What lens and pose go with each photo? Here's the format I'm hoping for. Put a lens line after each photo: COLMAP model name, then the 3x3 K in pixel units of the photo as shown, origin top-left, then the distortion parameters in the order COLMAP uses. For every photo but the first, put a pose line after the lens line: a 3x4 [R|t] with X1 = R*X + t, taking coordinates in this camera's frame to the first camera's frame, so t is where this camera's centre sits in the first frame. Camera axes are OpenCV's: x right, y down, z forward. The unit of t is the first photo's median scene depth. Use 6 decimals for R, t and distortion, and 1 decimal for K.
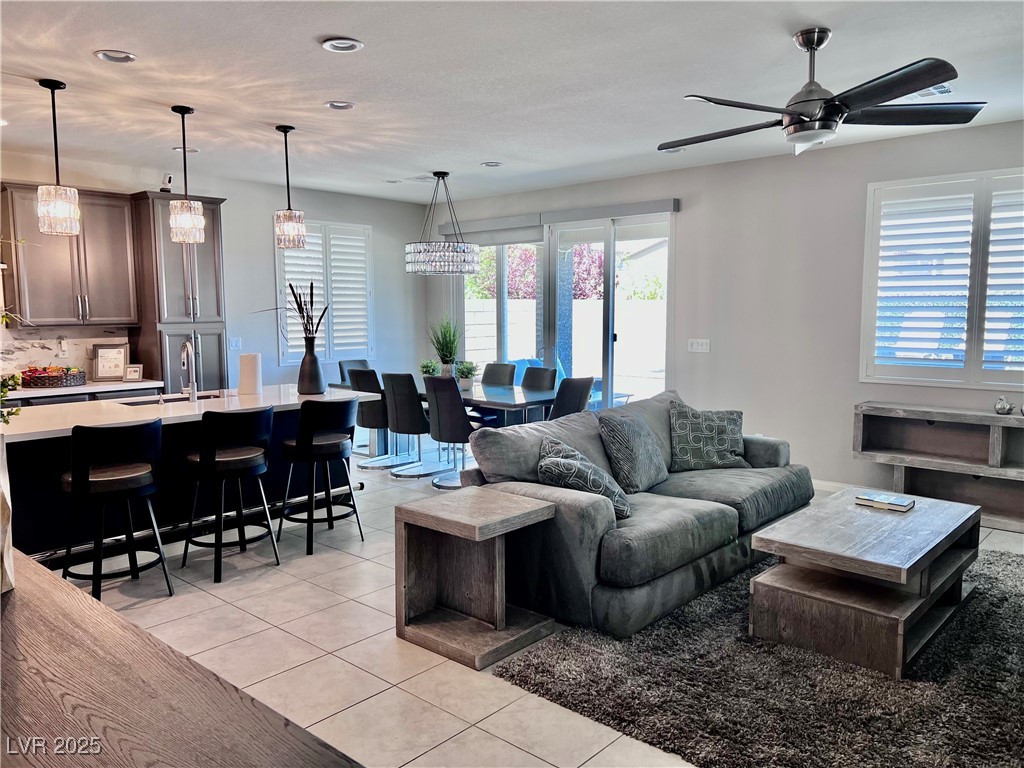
lens RADIAL K [[760.7, 0, 512.0], [0, 760.7, 384.0], [0, 0, 1]] dist [0.055963, -0.081260]
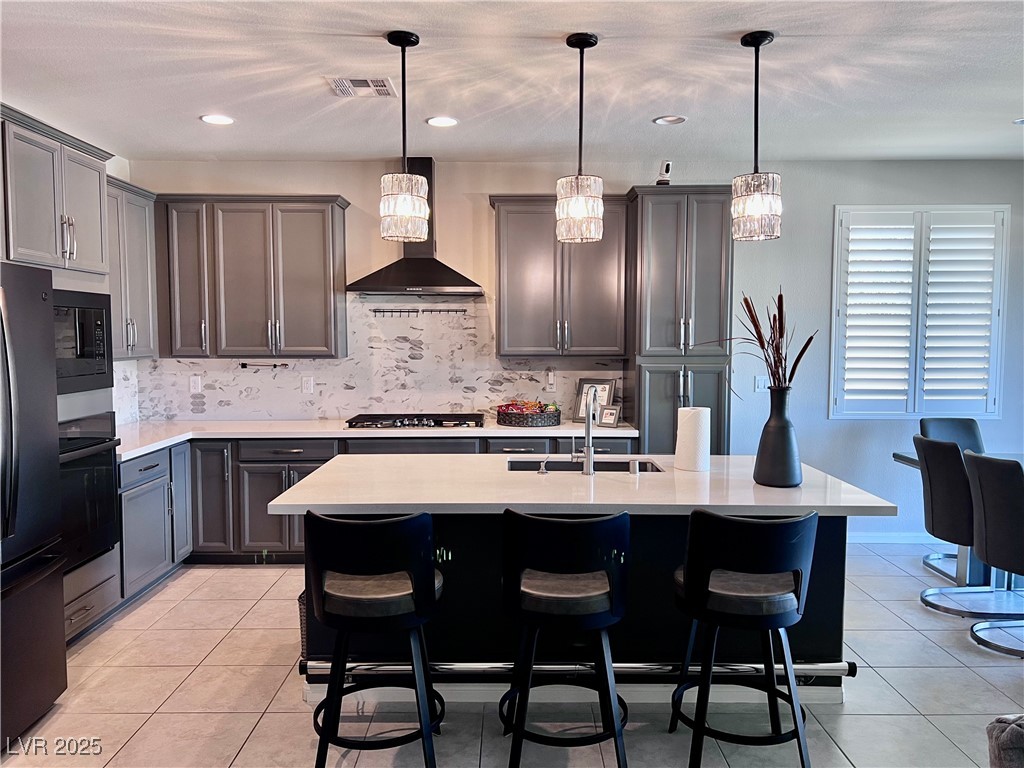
lens RADIAL K [[760.7, 0, 512.0], [0, 760.7, 384.0], [0, 0, 1]] dist [0.055963, -0.081260]
pose [[0.661868, 0.055571, -0.747558, 0.032911], [-0.079000, 0.996866, 0.004159, -0.044110], [0.745446, 0.056305, 0.664184, 0.399653]]
